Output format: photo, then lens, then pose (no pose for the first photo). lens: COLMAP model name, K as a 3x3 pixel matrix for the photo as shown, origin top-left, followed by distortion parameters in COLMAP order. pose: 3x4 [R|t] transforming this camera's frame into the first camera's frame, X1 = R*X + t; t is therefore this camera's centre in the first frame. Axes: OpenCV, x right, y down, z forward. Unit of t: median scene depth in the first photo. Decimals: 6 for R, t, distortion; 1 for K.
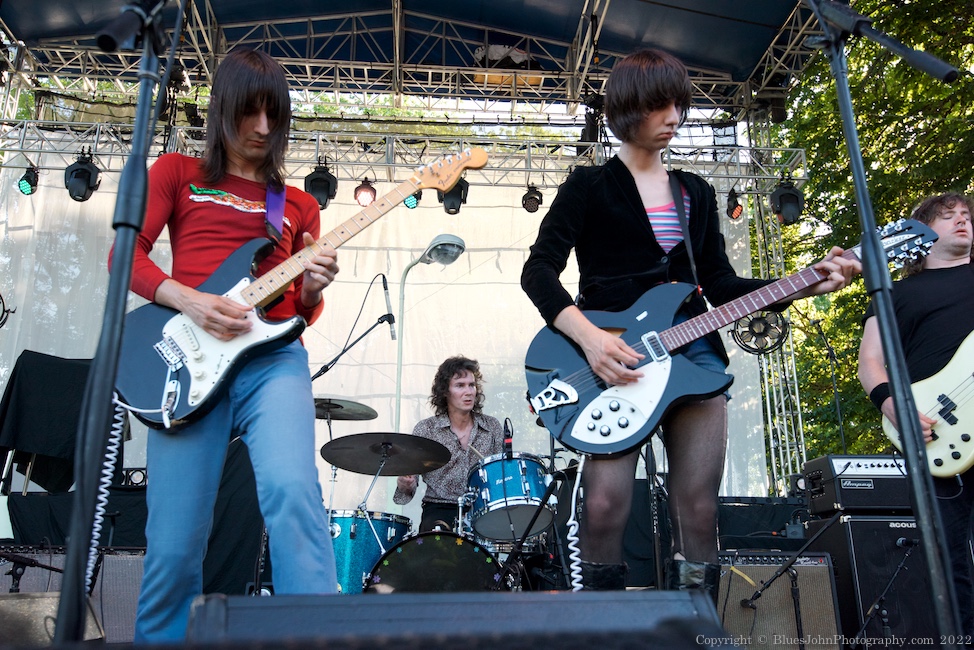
lens RADIAL K [[855.6, 0, 492.6], [0, 855.6, 325.9], [0, 0, 1]] dist [0.056334, -0.015958]
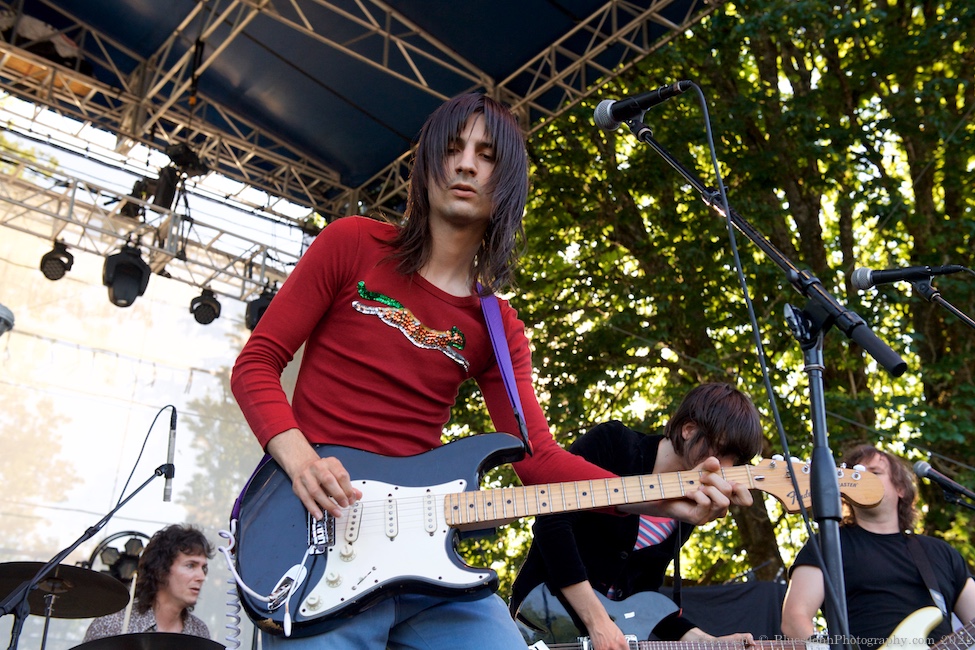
lens RADIAL K [[1229.7, 0, 487.5], [0, 1229.7, 325.0], [0, 0, 1]] dist [0.154521, 0.012503]
pose [[0.838127, 0.257487, 0.480878, -0.112484], [-0.199967, 0.965238, -0.168314, -0.001064], [-0.507500, 0.044909, 0.860481, -0.014879]]
